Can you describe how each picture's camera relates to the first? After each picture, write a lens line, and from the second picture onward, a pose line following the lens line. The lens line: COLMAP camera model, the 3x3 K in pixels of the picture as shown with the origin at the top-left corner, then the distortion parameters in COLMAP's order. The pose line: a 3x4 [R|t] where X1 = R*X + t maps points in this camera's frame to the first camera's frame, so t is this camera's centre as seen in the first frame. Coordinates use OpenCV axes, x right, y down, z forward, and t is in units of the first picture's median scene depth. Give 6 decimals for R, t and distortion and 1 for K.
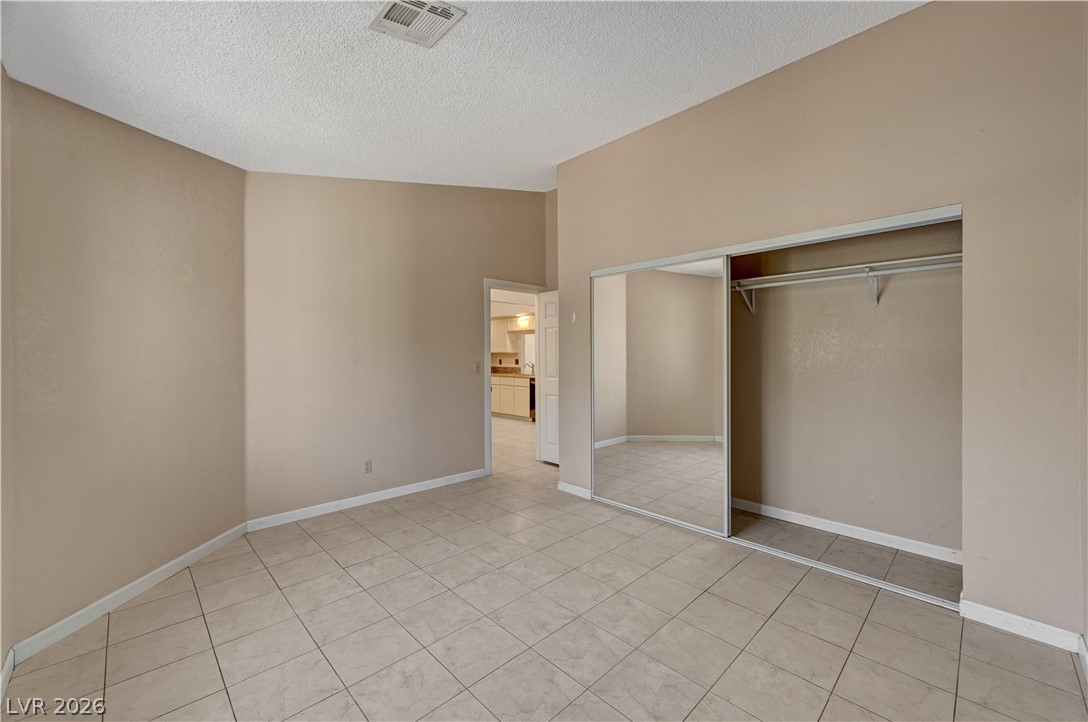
lens RADIAL K [[422.2, 0, 544.1], [0, 422.2, 360.8], [0, 0, 1]] dist [0.001113, 0.000128]
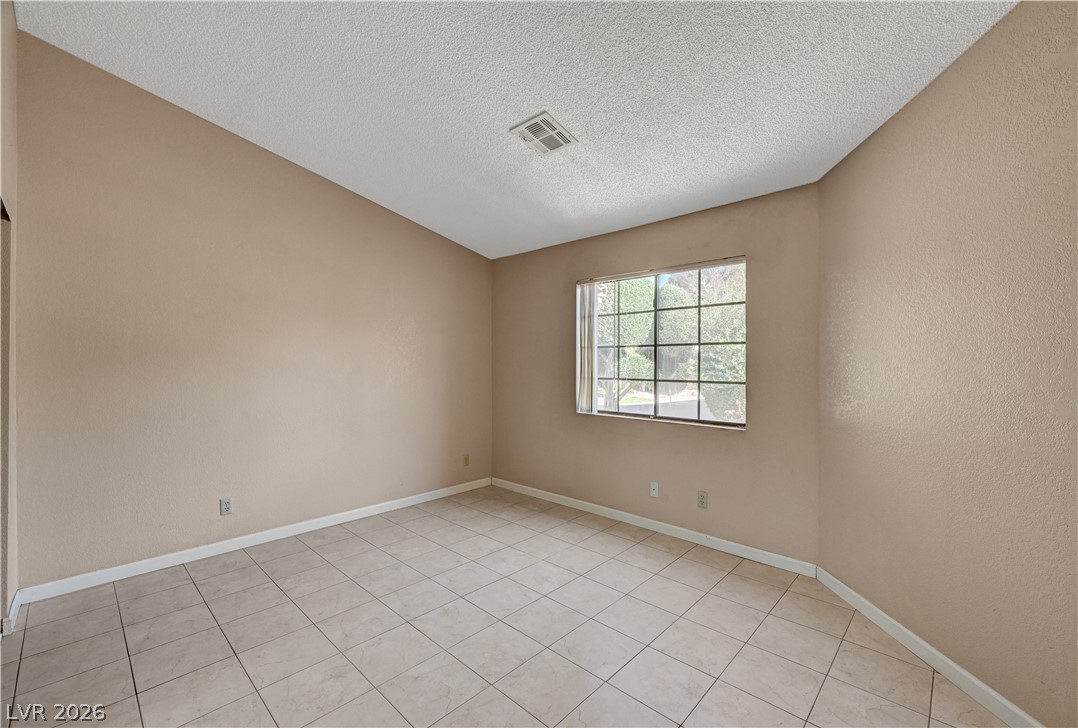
lens RADIAL K [[440.2, 0, 542.0], [0, 440.2, 366.1], [0, 0, 1]] dist [-0.001770, 0.000523]
pose [[-0.999184, -0.001507, -0.040374, -0.187916], [-0.001898, 0.999952, 0.009656, -0.025343], [0.040357, 0.009724, -0.999138, 1.978608]]
